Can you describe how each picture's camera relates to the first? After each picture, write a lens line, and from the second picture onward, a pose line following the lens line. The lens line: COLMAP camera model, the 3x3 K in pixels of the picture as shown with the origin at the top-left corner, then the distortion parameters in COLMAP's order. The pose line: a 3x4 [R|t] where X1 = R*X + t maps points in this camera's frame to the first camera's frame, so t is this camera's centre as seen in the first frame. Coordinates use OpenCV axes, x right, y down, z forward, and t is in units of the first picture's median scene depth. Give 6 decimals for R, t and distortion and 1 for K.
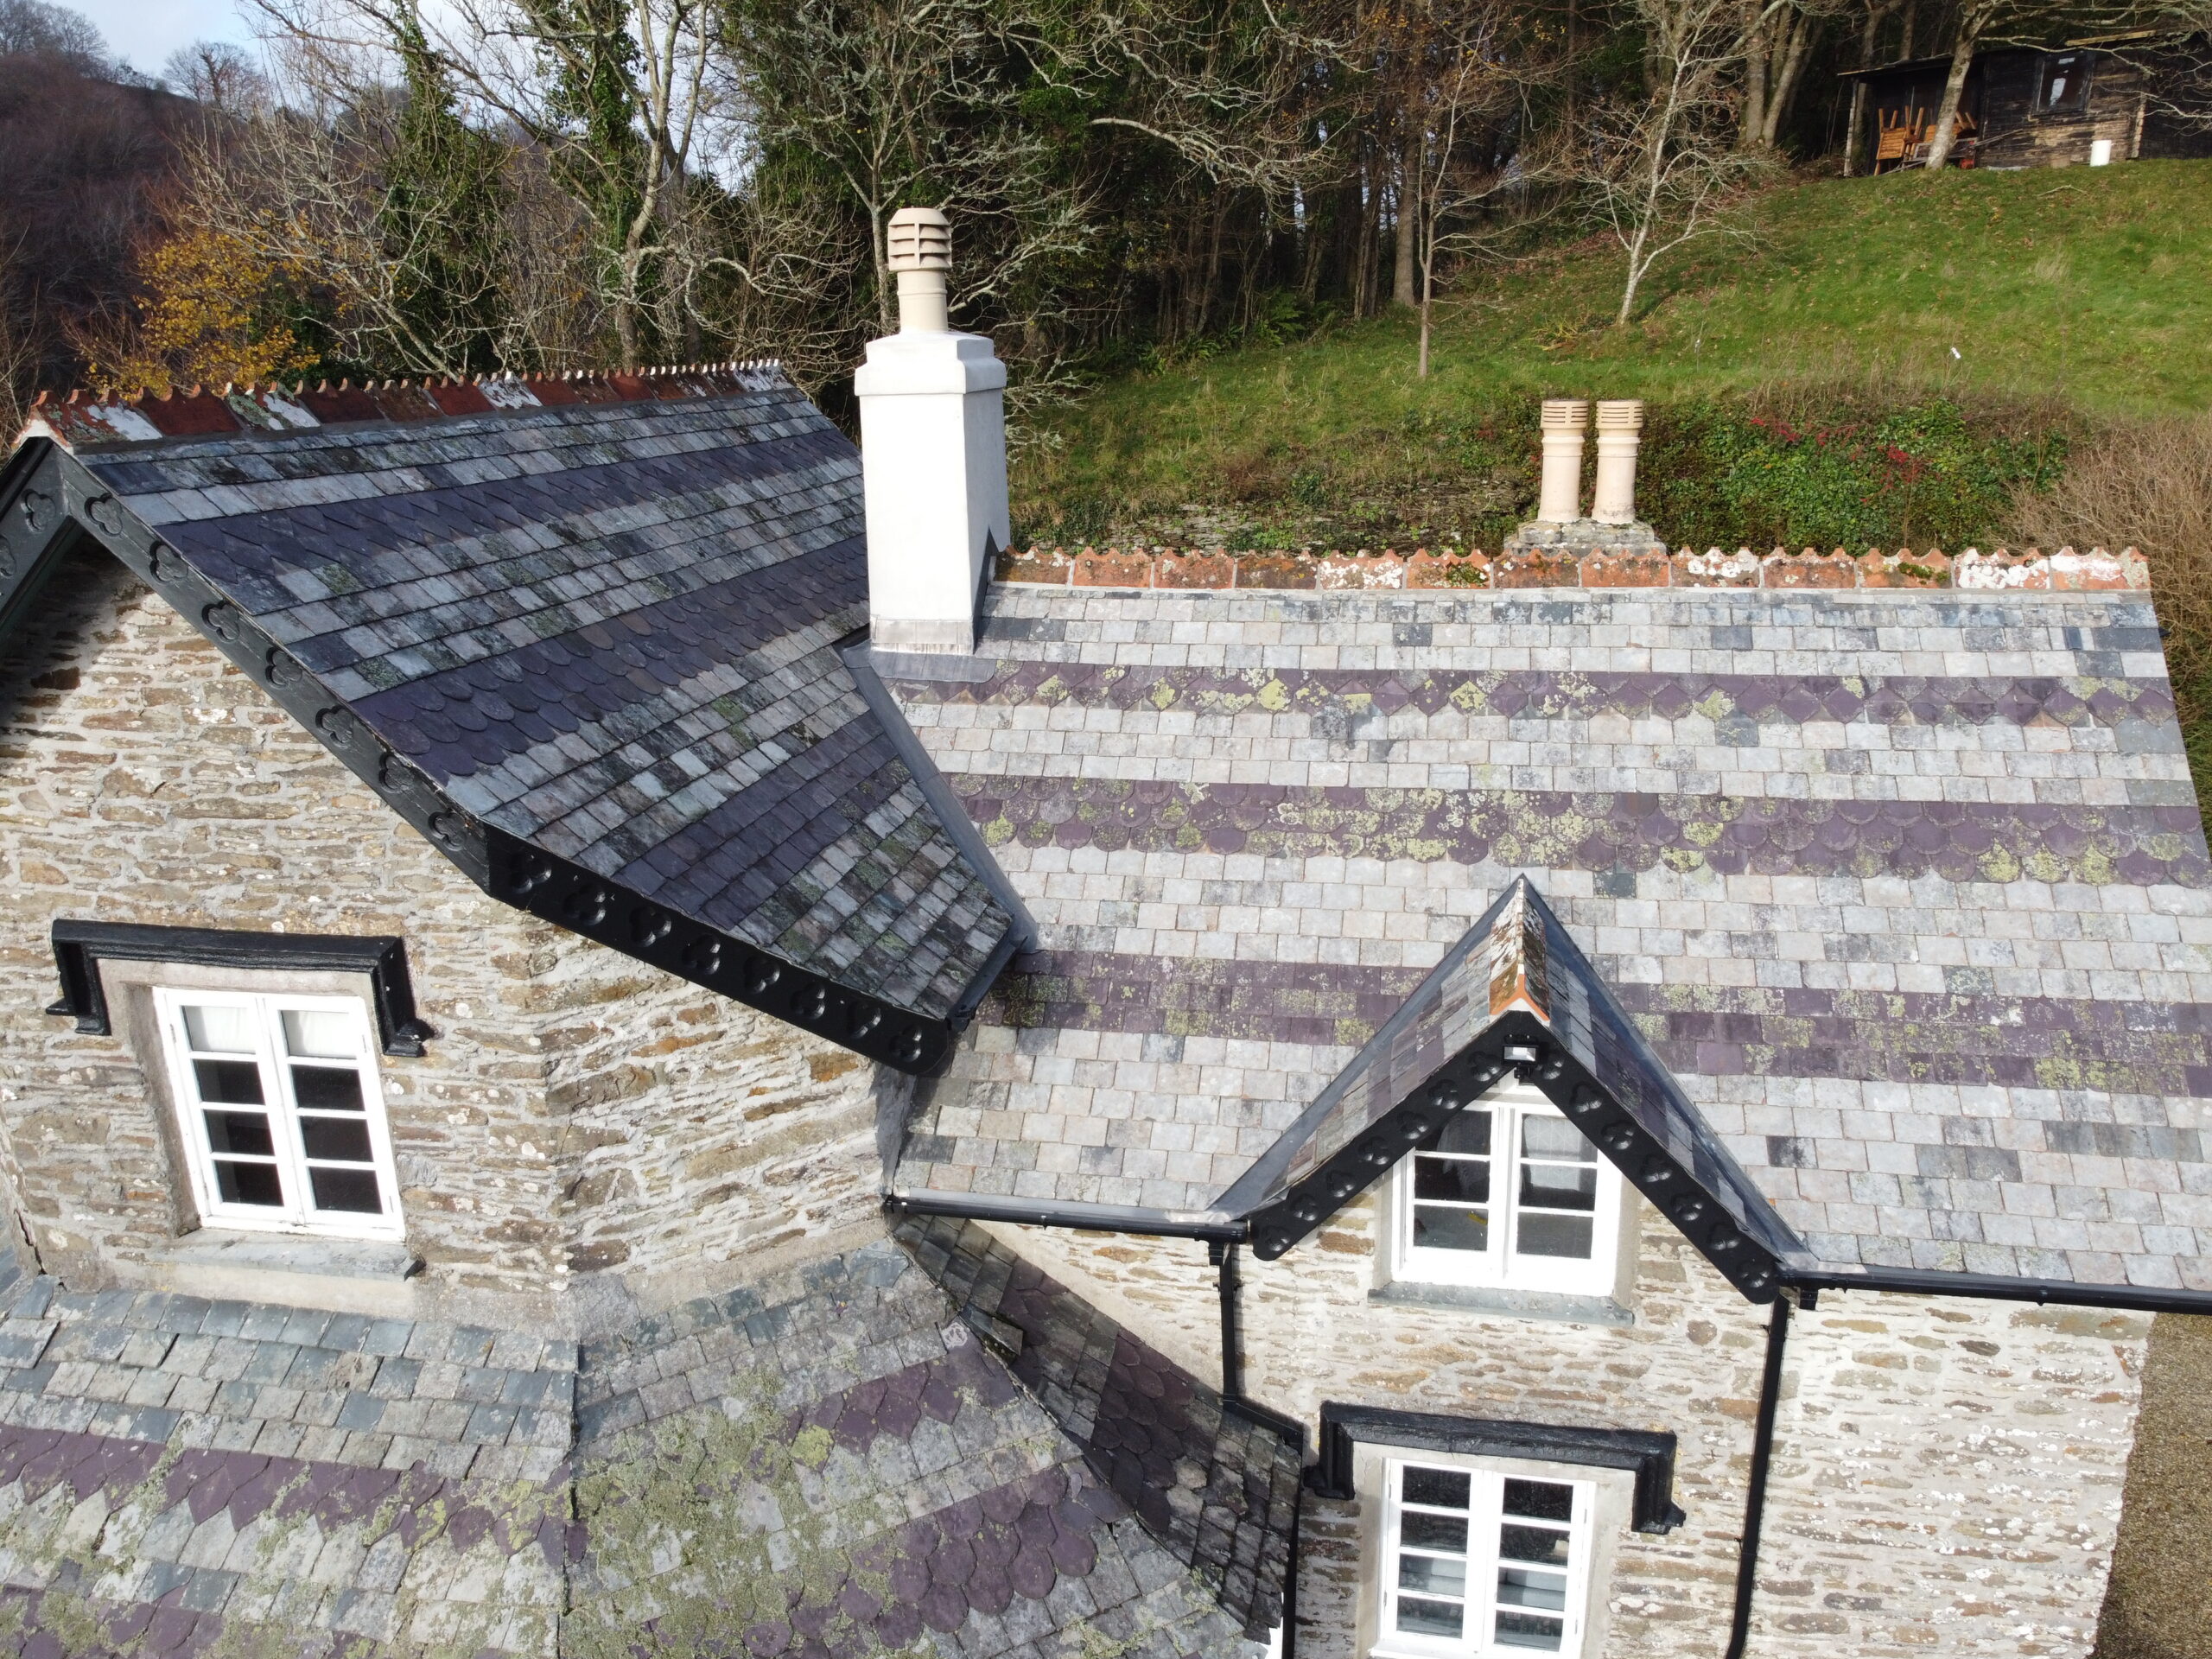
lens RADIAL K [[1675.7, 0, 1092.5], [0, 1675.7, 836.9], [0, 0, 1]] dist [0.009157, -0.013186]
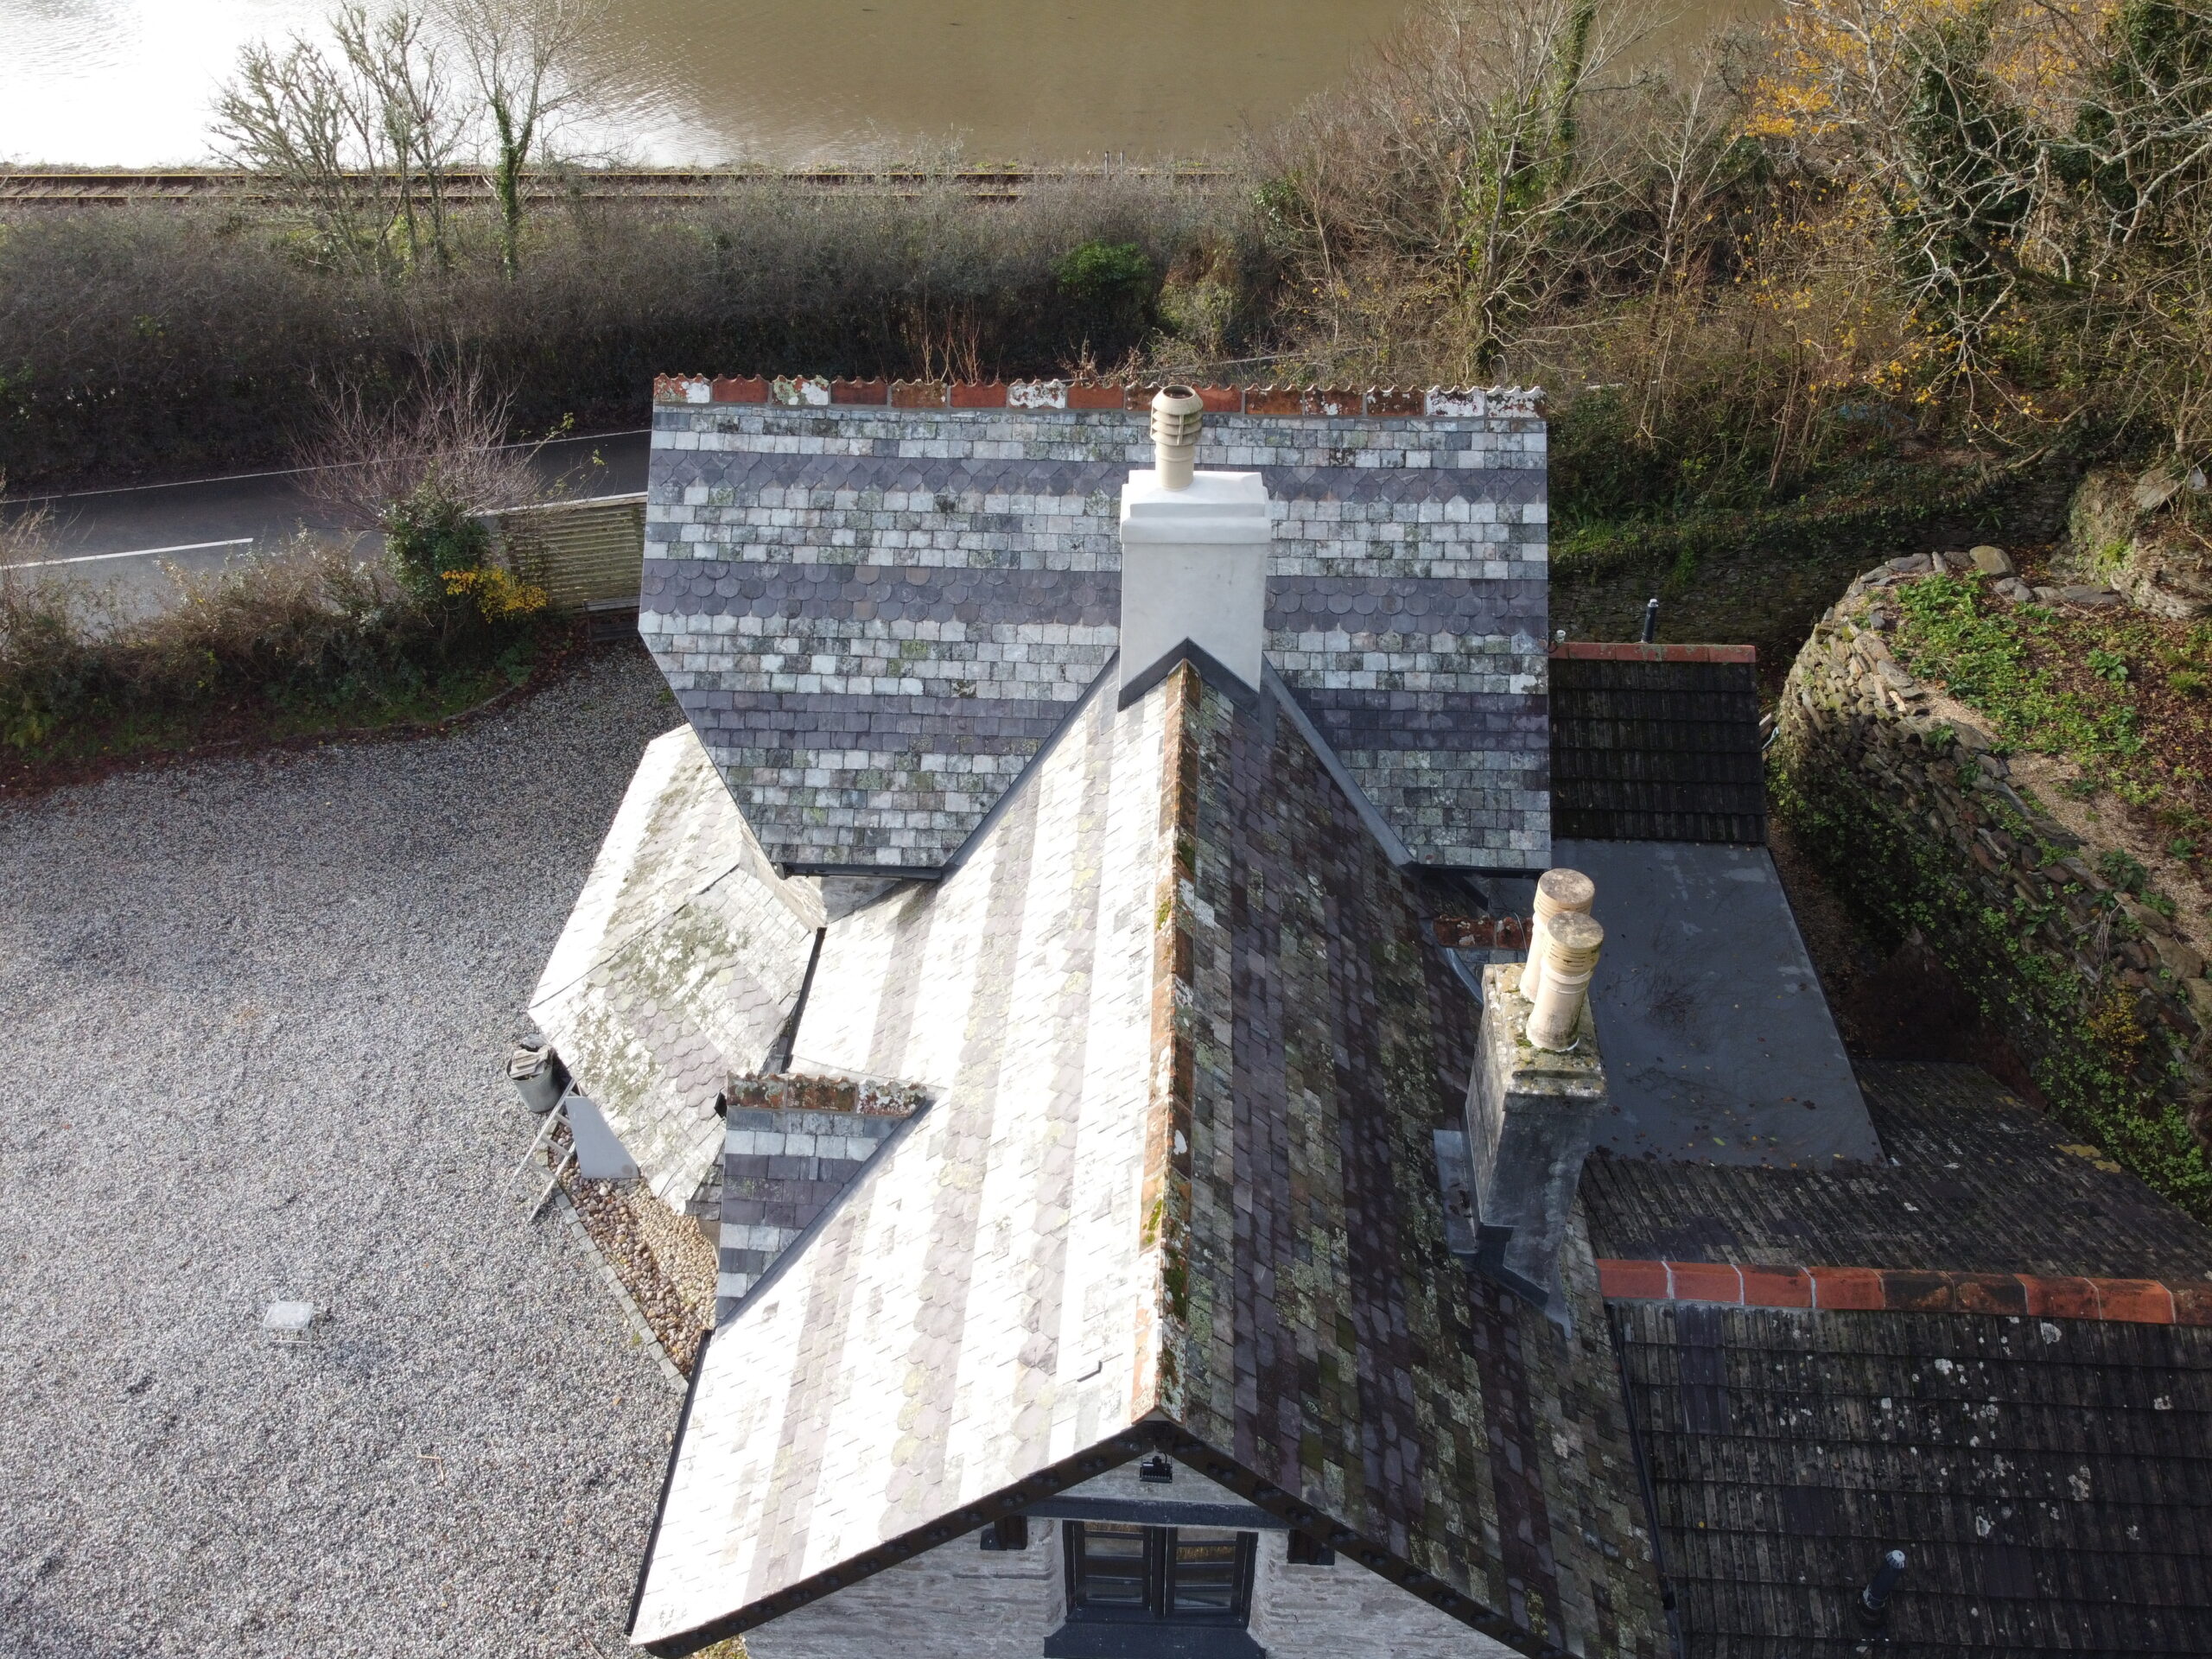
lens RADIAL K [[1675.7, 0, 1092.9], [0, 1675.7, 840.5], [0, 0, 1]] dist [0.009157, -0.013186]
pose [[0.140546, 0.636685, -0.758208, 1.190639], [-0.277075, 0.760503, 0.587252, -0.964149], [0.950514, 0.127545, 0.283295, 0.748170]]
